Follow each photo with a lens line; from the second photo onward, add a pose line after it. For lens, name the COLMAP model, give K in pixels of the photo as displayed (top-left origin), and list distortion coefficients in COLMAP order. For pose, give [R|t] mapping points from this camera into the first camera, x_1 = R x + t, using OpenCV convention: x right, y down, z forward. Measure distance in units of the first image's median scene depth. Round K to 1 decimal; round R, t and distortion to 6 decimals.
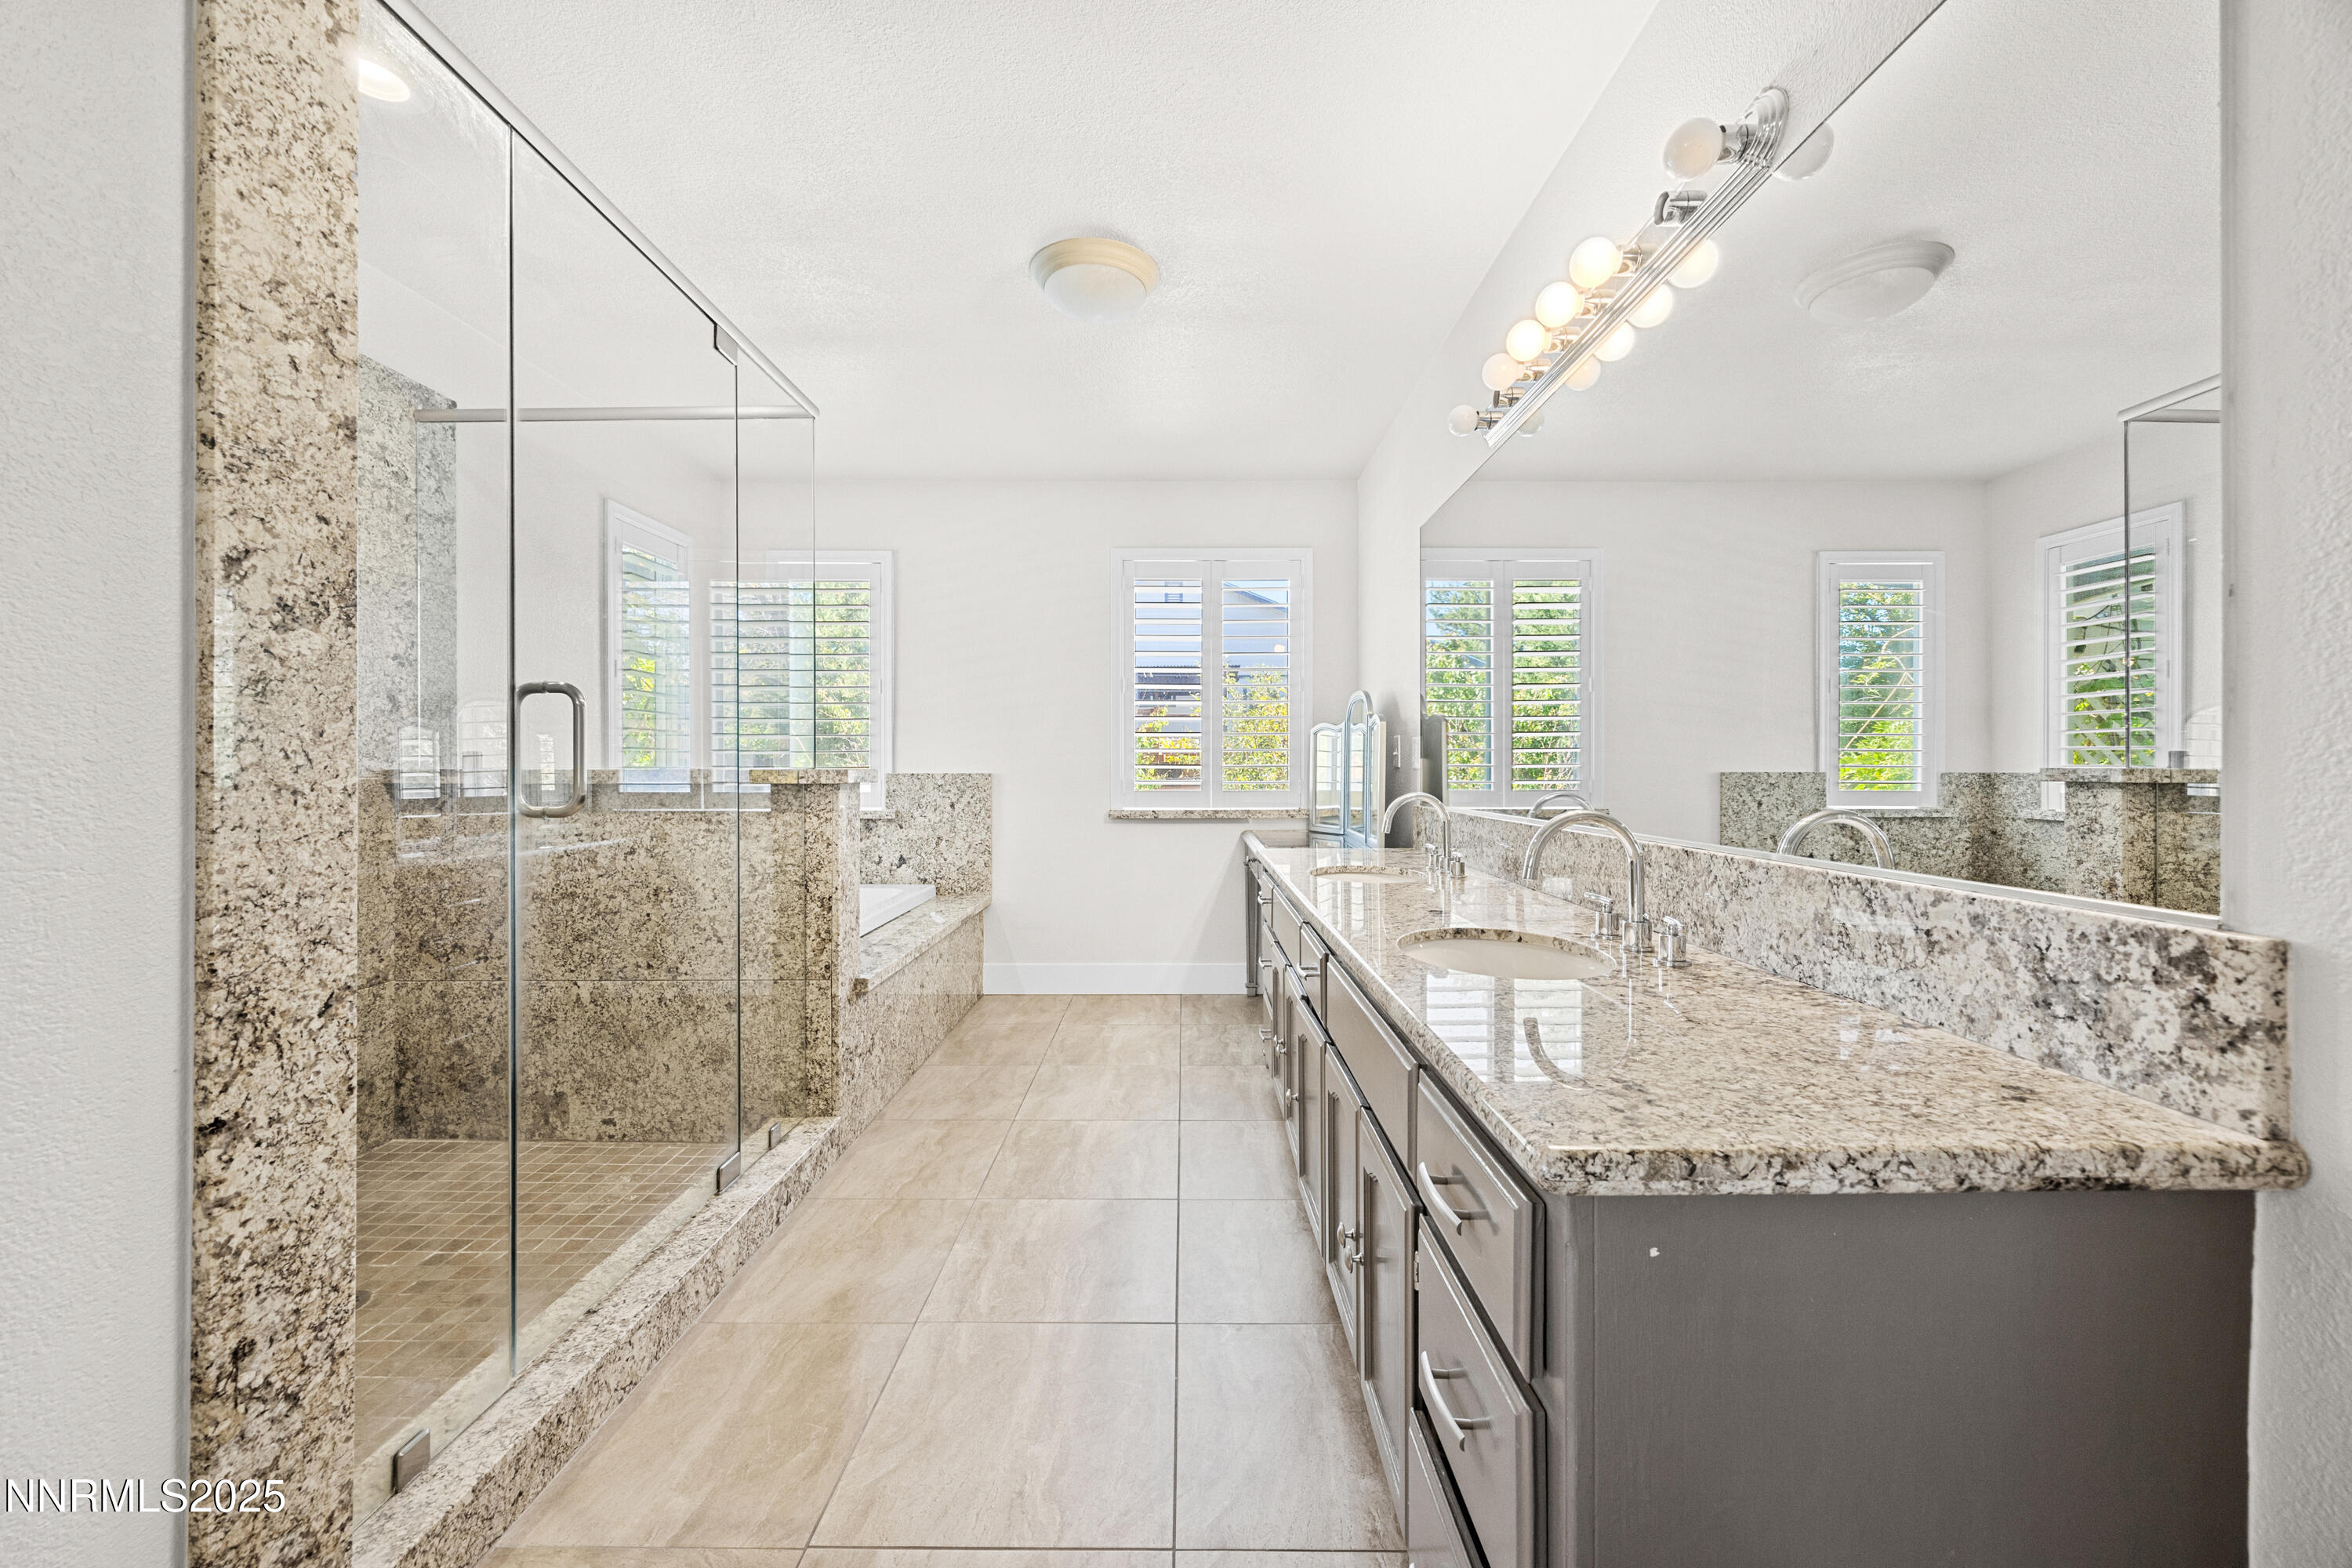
lens RADIAL K [[900.3, 0, 1175.2], [0, 900.3, 771.8], [0, 0, 1]] dist [-0.003358, -0.000356]
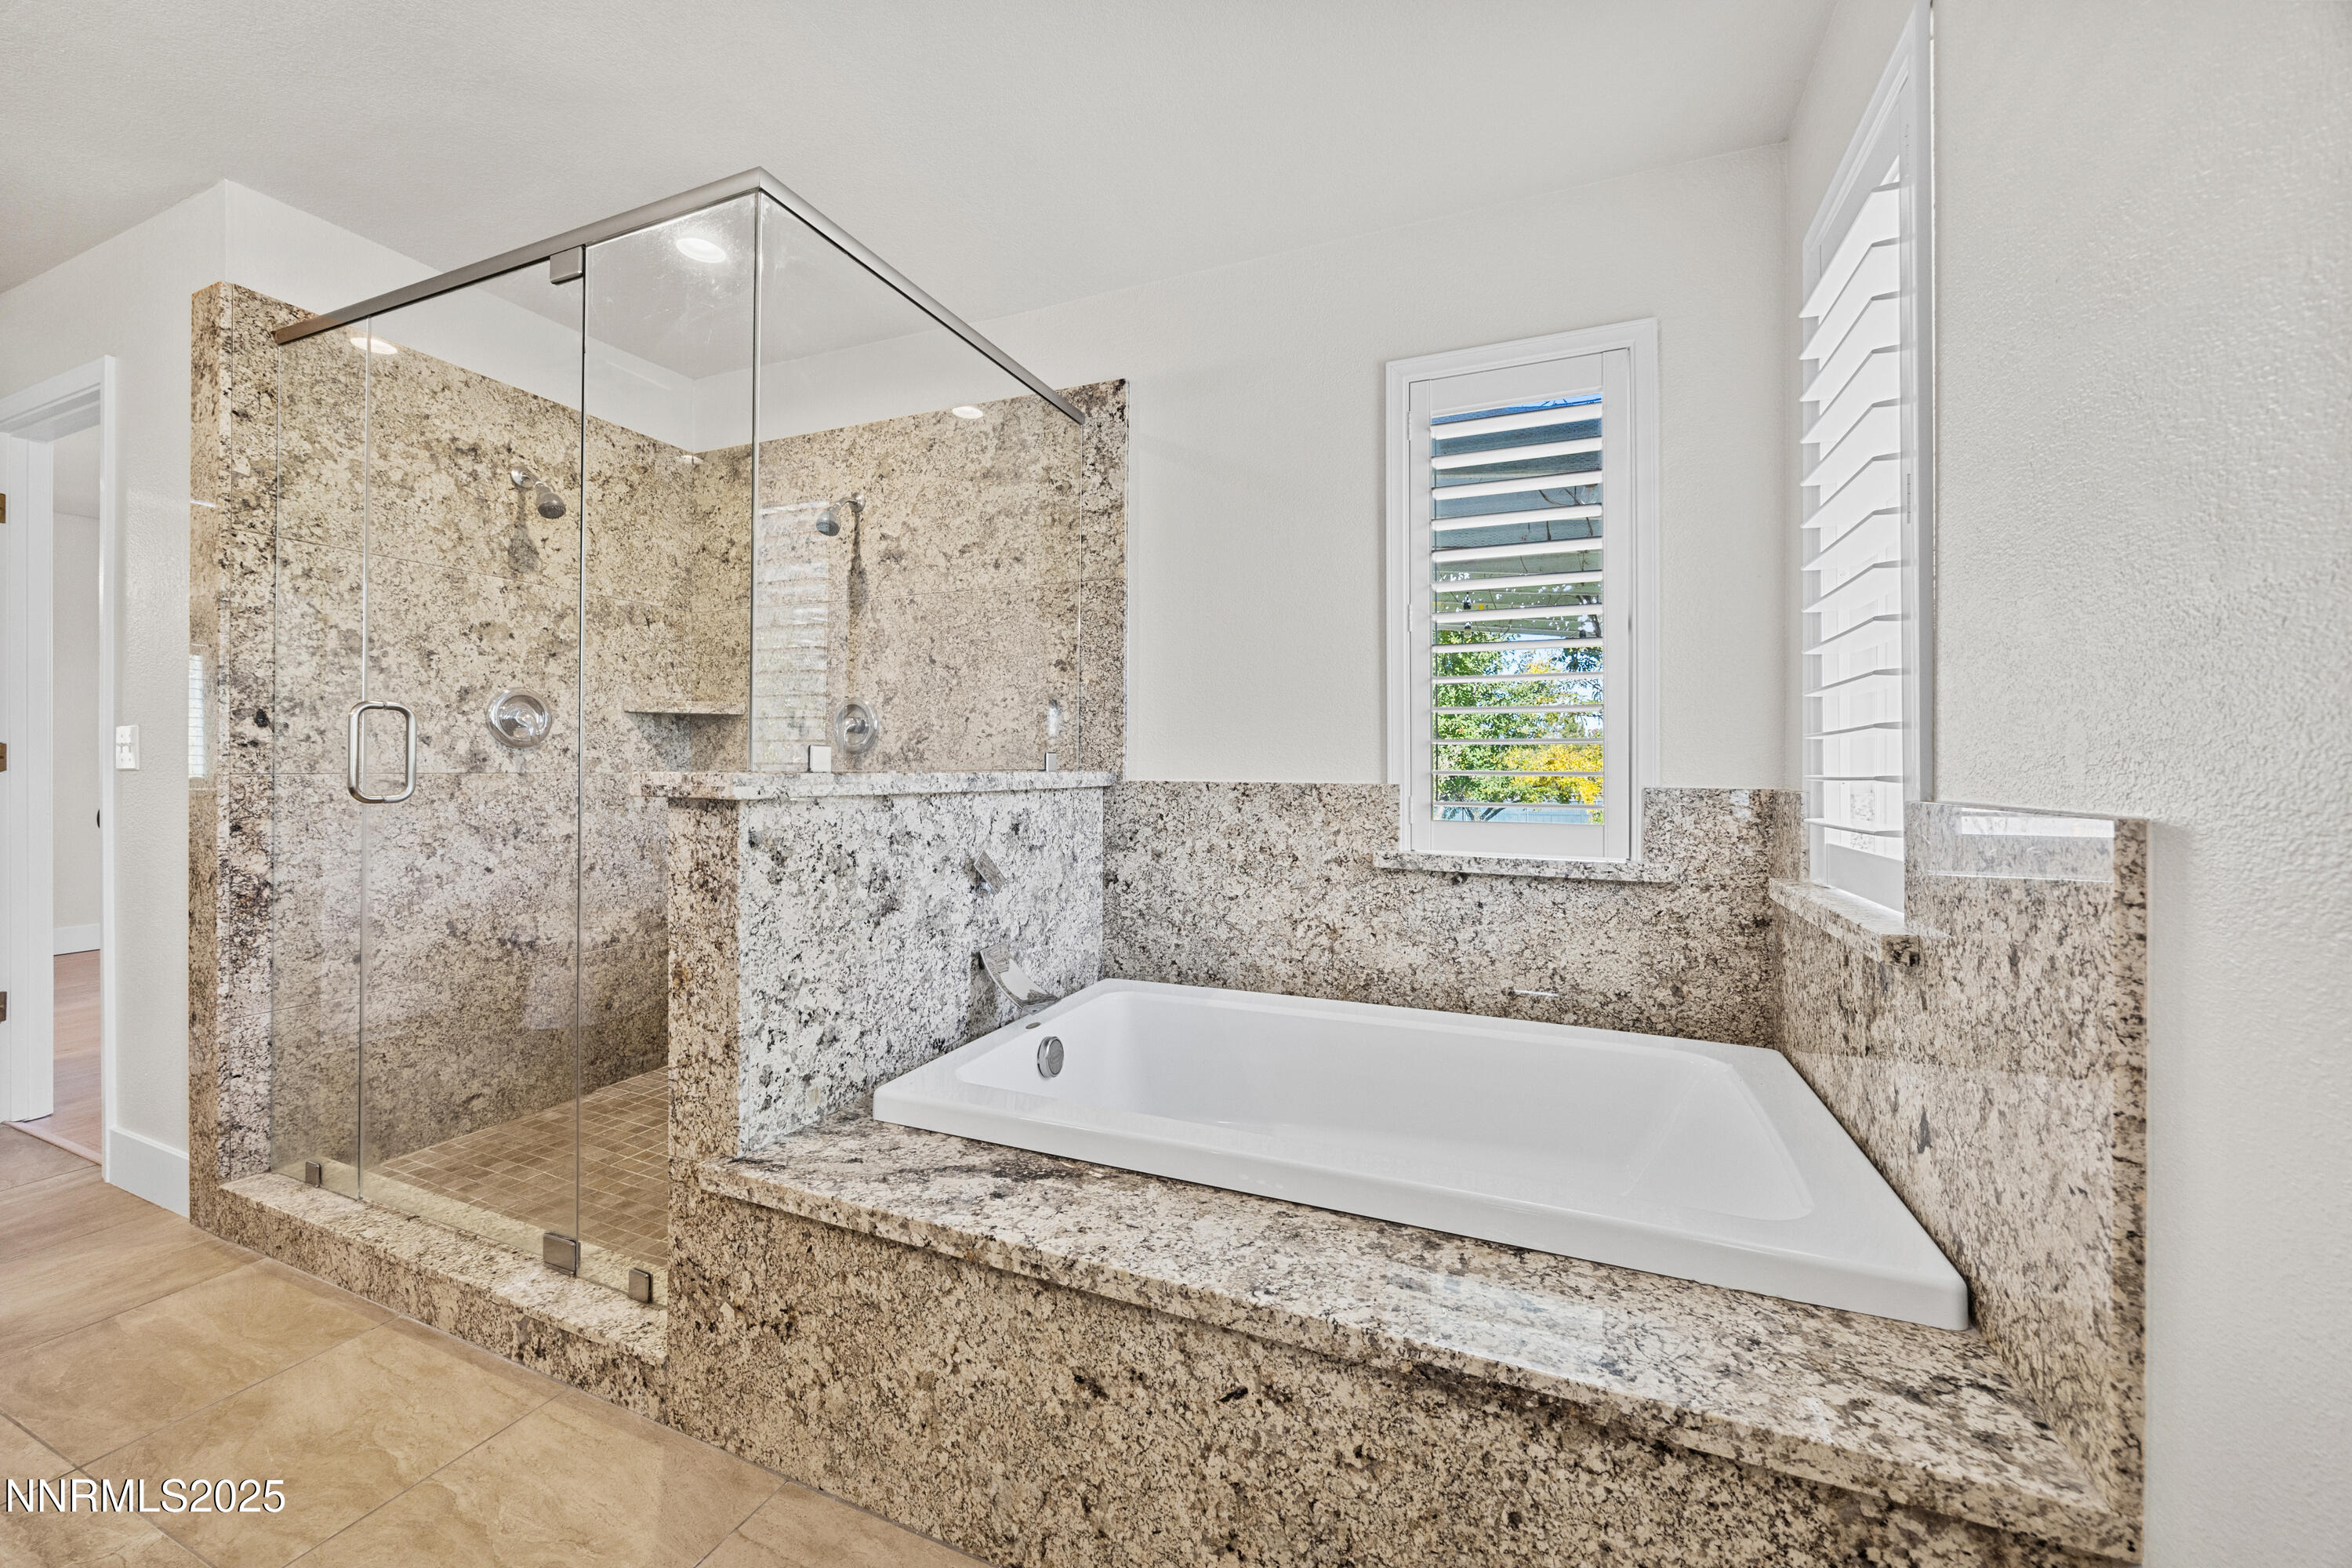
lens RADIAL K [[900.3, 0, 1164.6], [0, 900.3, 767.1], [0, 0, 1]] dist [-0.003358, -0.000356]
pose [[-0.378986, -0.003214, -0.925397, 0.052693], [-0.008888, 0.999960, 0.000167, -0.008586], [0.925360, 0.008289, -0.378999, 1.512569]]
